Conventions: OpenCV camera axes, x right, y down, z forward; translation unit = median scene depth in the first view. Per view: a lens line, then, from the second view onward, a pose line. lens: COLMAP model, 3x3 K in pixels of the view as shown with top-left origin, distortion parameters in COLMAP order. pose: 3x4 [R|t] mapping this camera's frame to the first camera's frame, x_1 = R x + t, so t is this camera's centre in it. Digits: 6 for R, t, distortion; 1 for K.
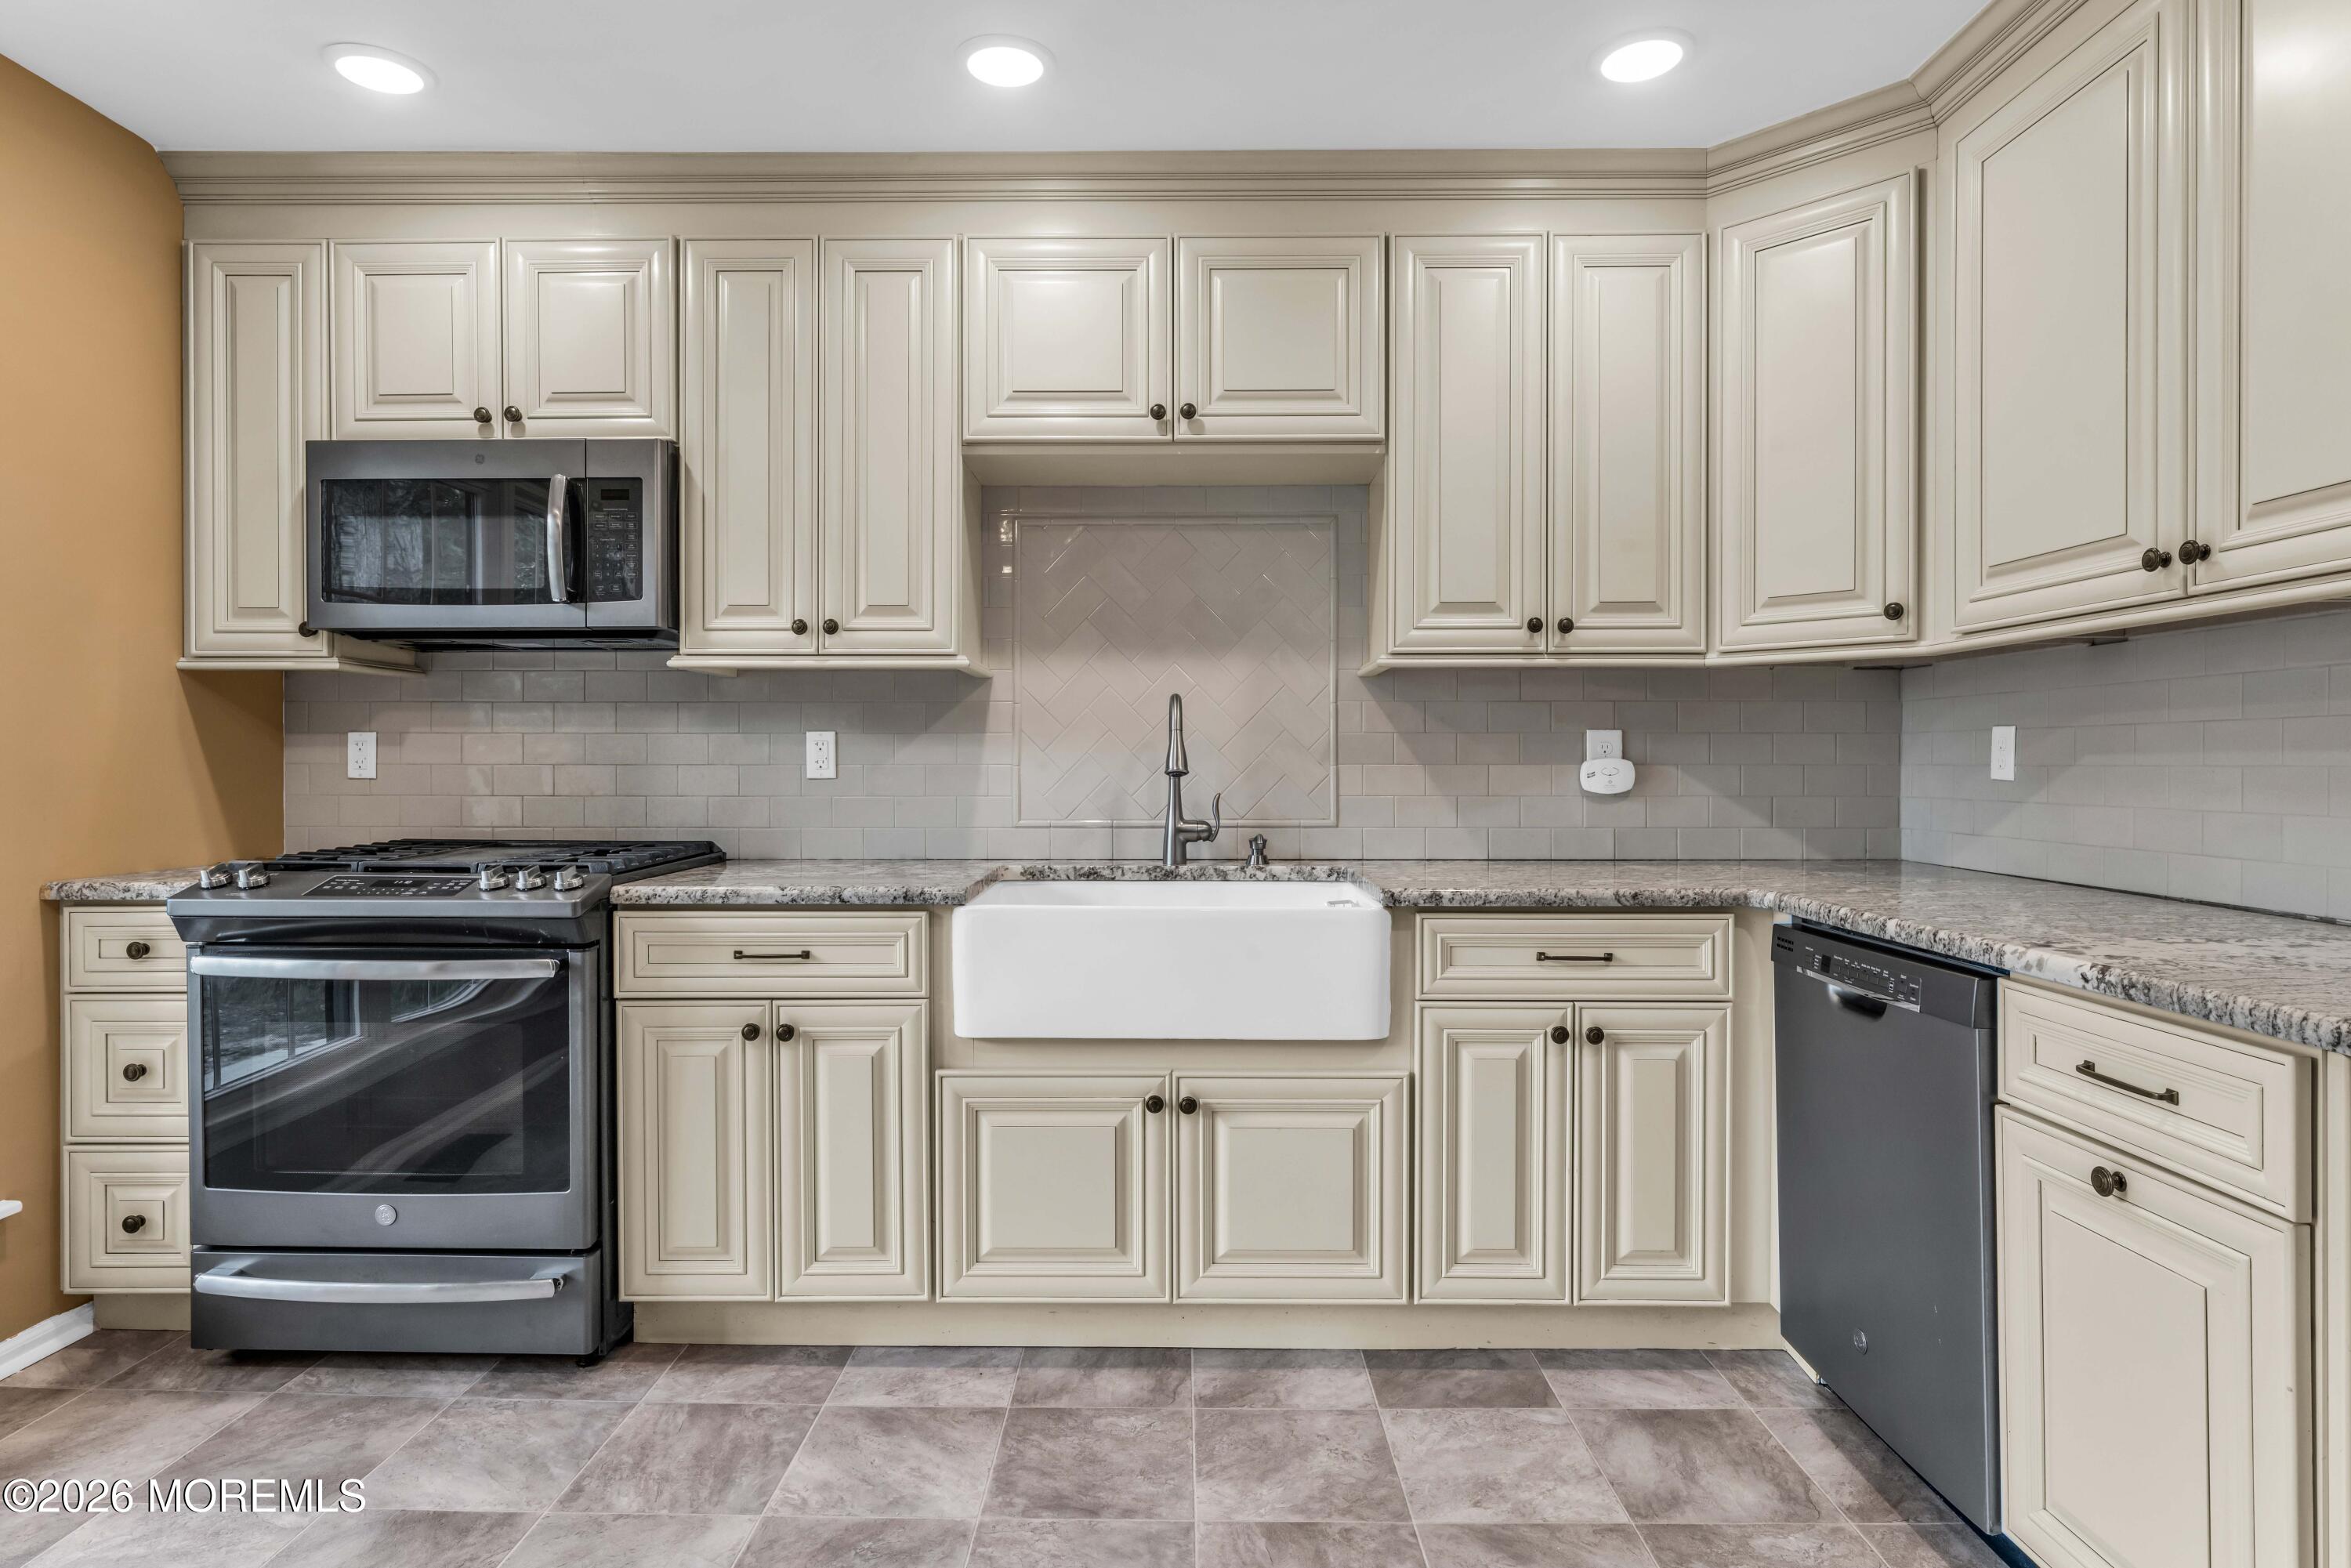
lens RADIAL K [[1242.2, 0, 1171.5], [0, 1242.2, 773.5], [0, 0, 1]] dist [-0.000336, -0.000022]
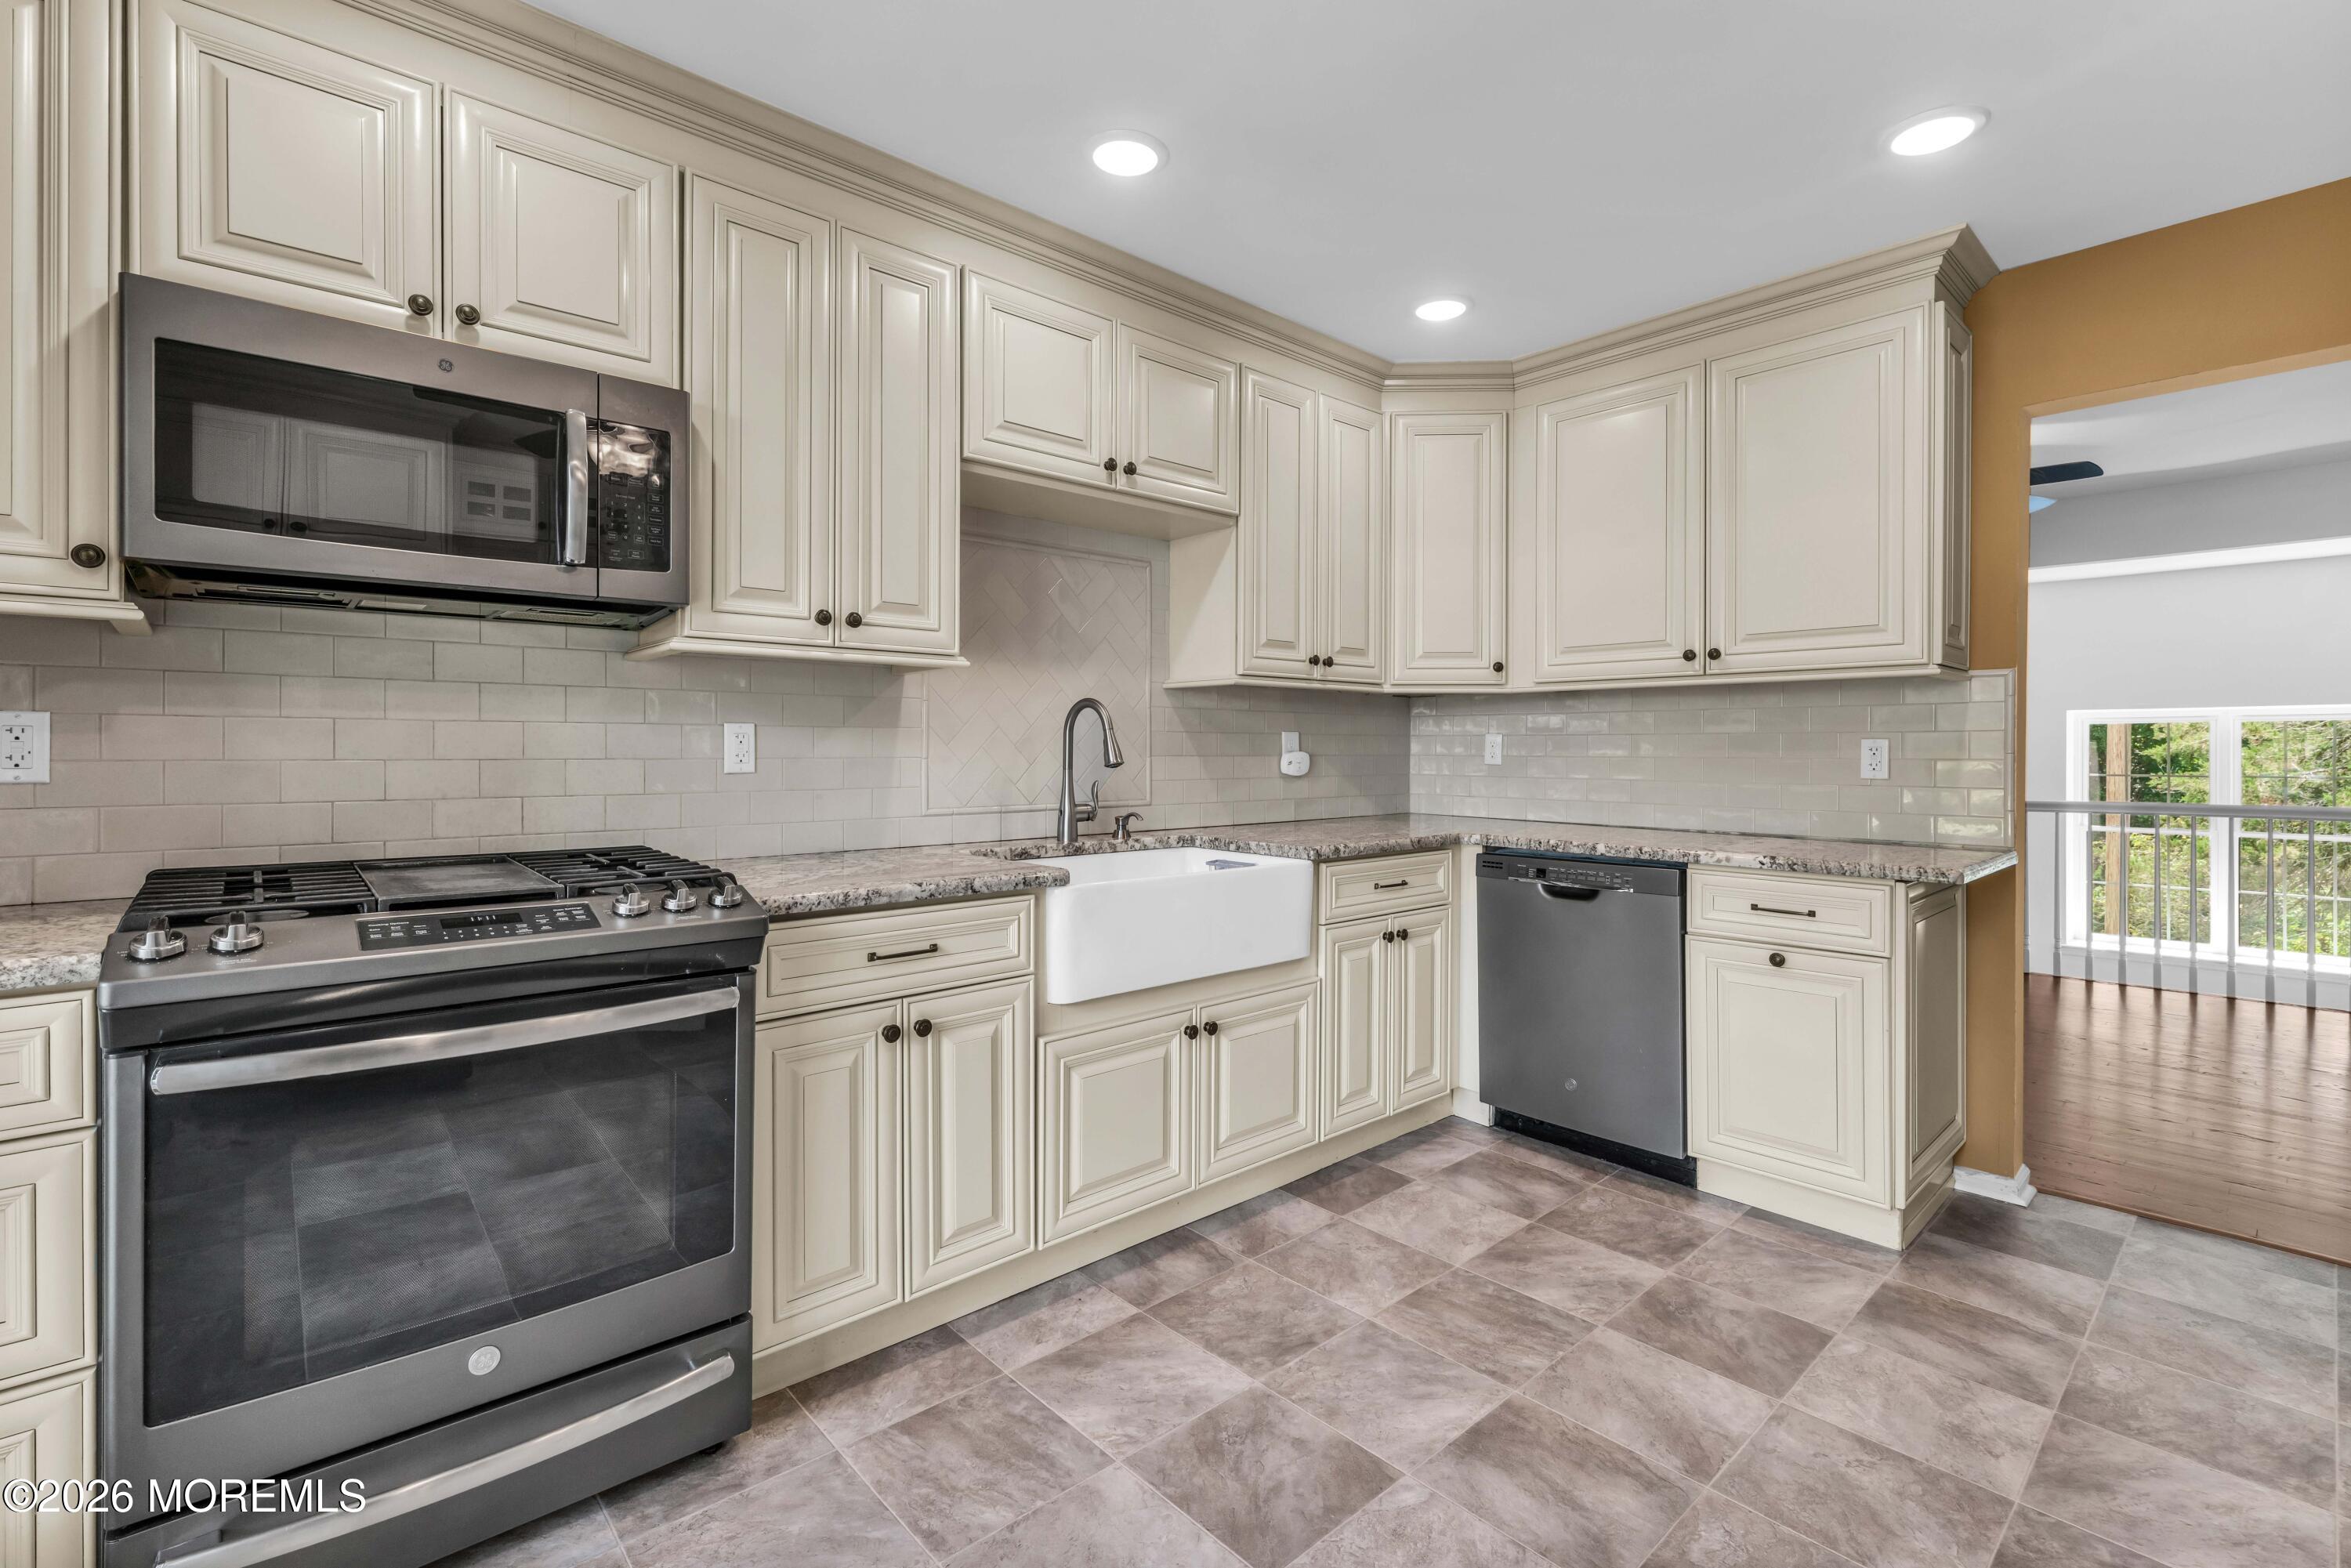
lens RADIAL K [[1045.5, 0, 1164.4], [0, 1045.5, 752.2], [0, 0, 1]] dist [-0.000912, -0.000452]
pose [[0.739723, -0.000543, 0.672911, -0.728285], [0.003114, 0.999992, -0.002617, -0.010850], [-0.672904, 0.004031, 0.739719, 0.242105]]
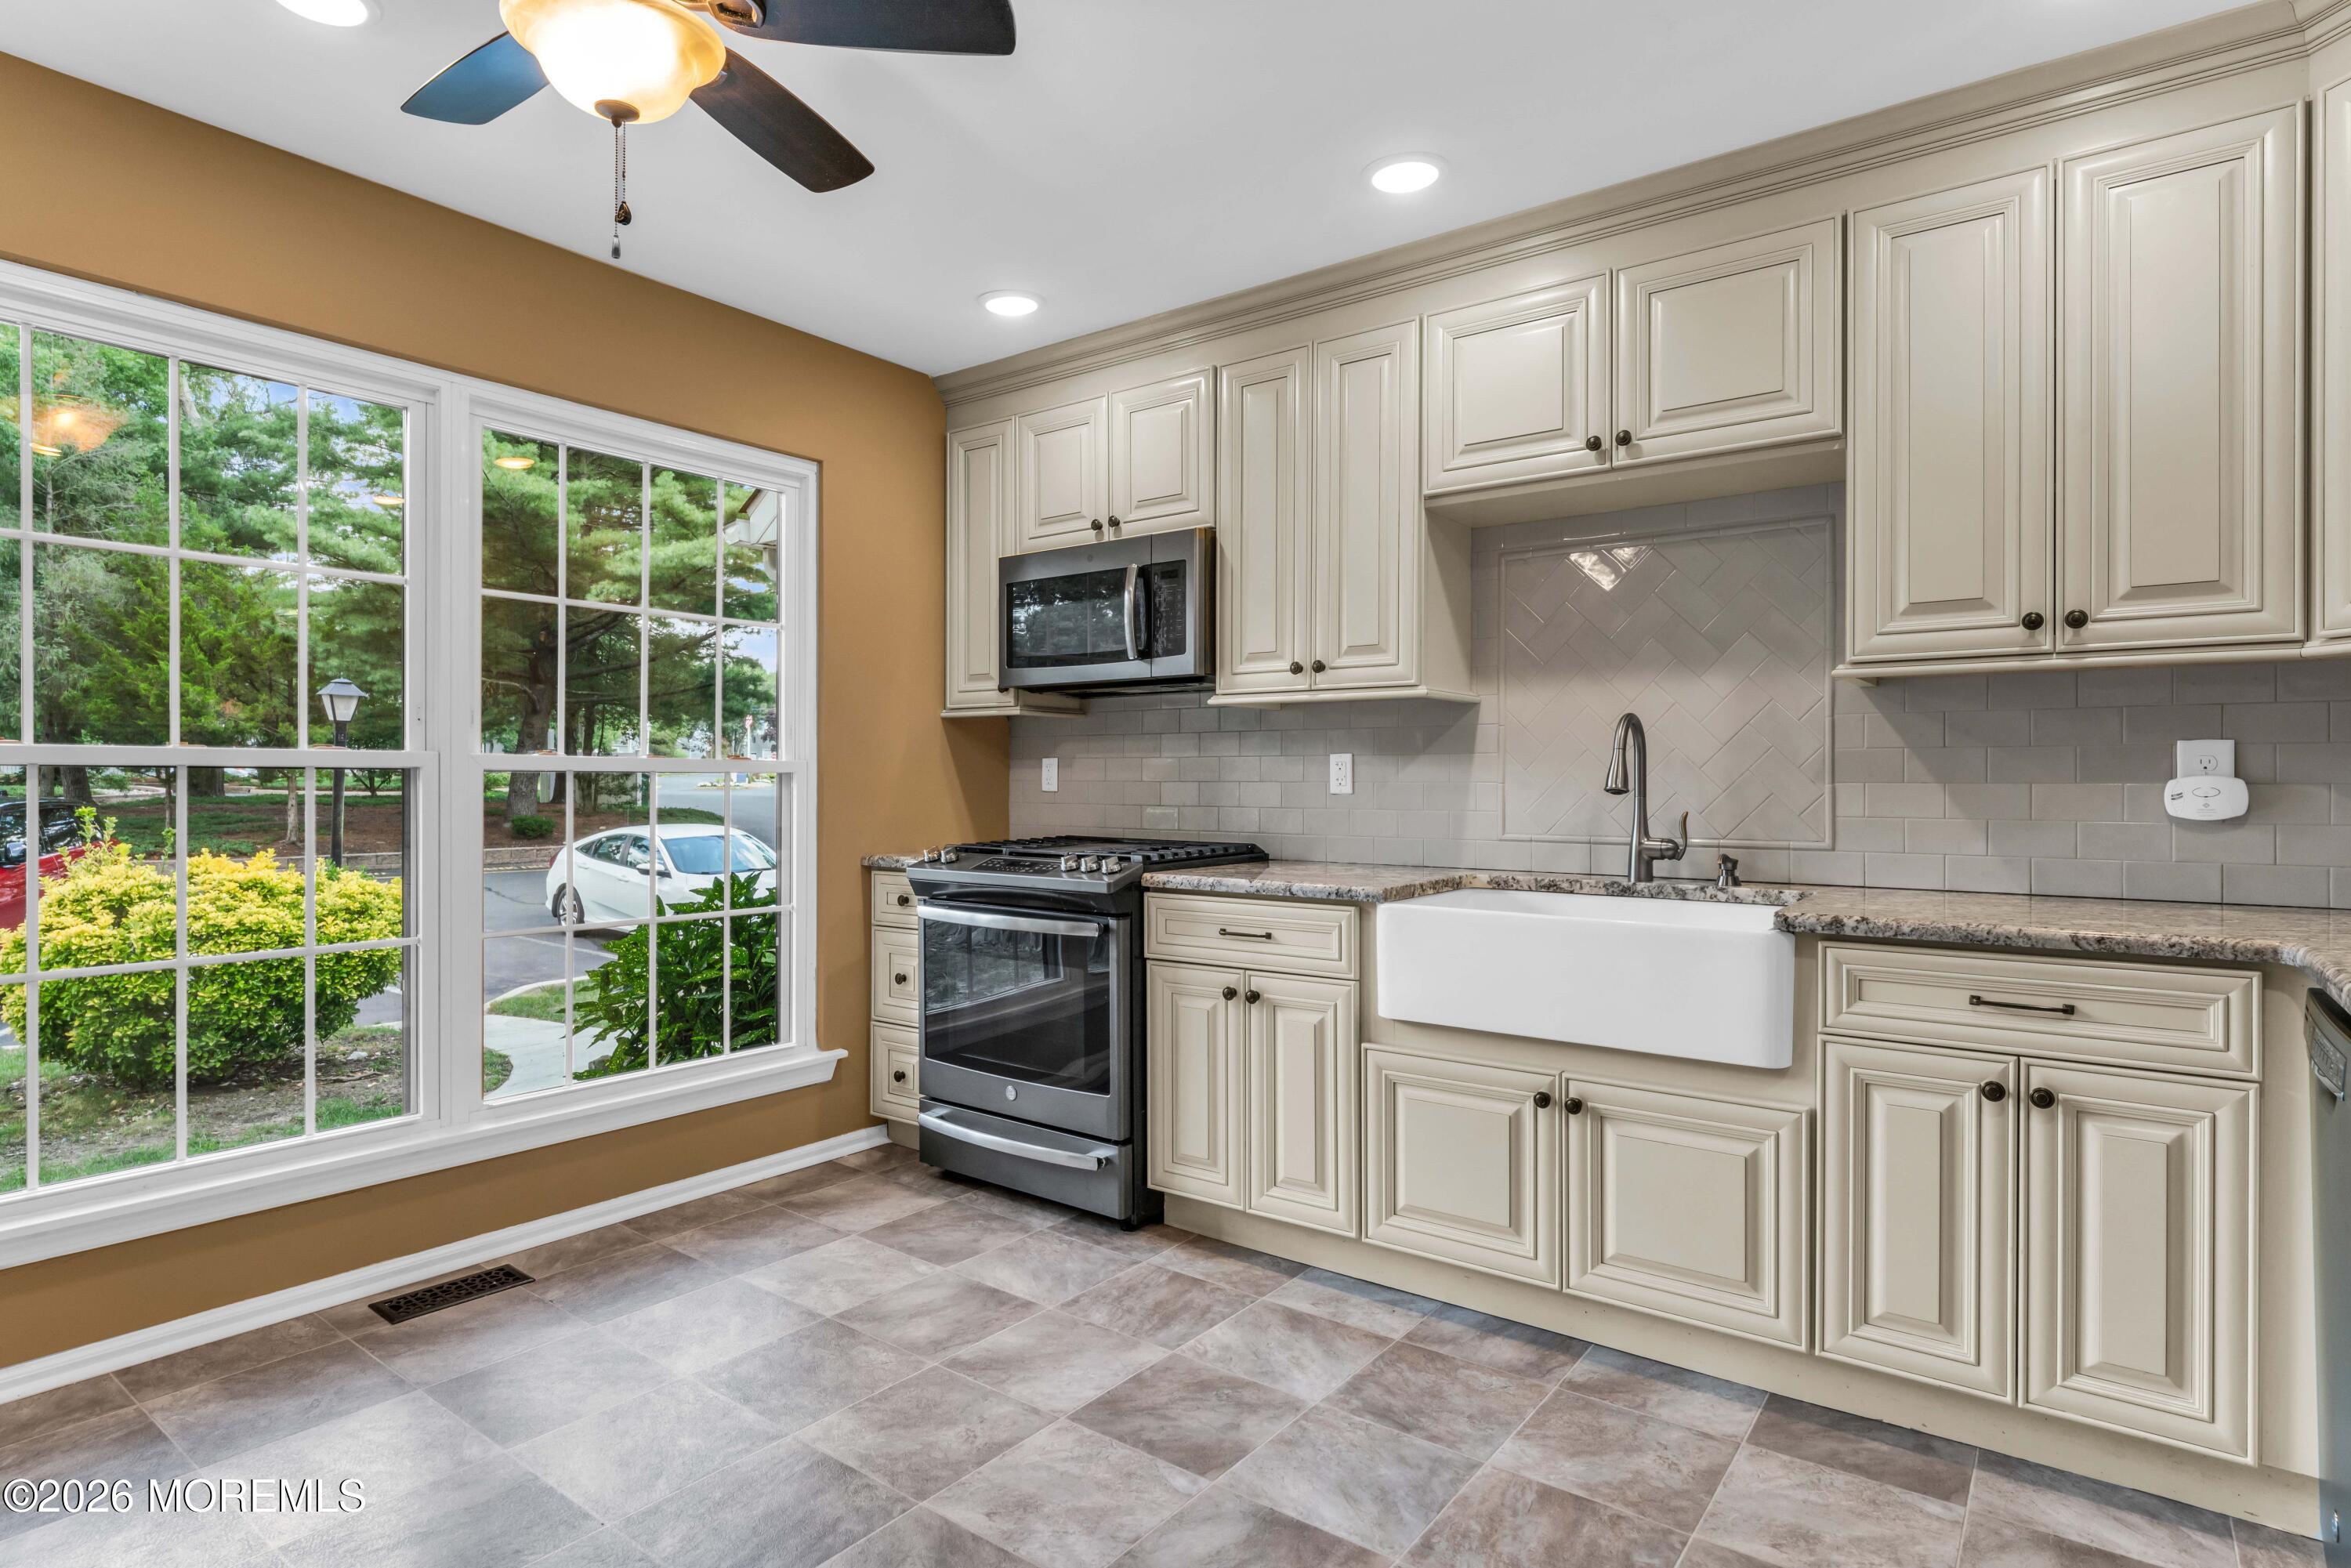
lens RADIAL K [[1243.7, 0, 1166.1], [0, 1243.7, 785.6], [0, 0, 1]] dist [-0.000183, -0.000344]
pose [[0.802996, 0.003429, -0.595974, 0.359502], [-0.006304, 0.999976, -0.002740, 0.000708], [0.595951, 0.005957, 0.802999, -0.053890]]
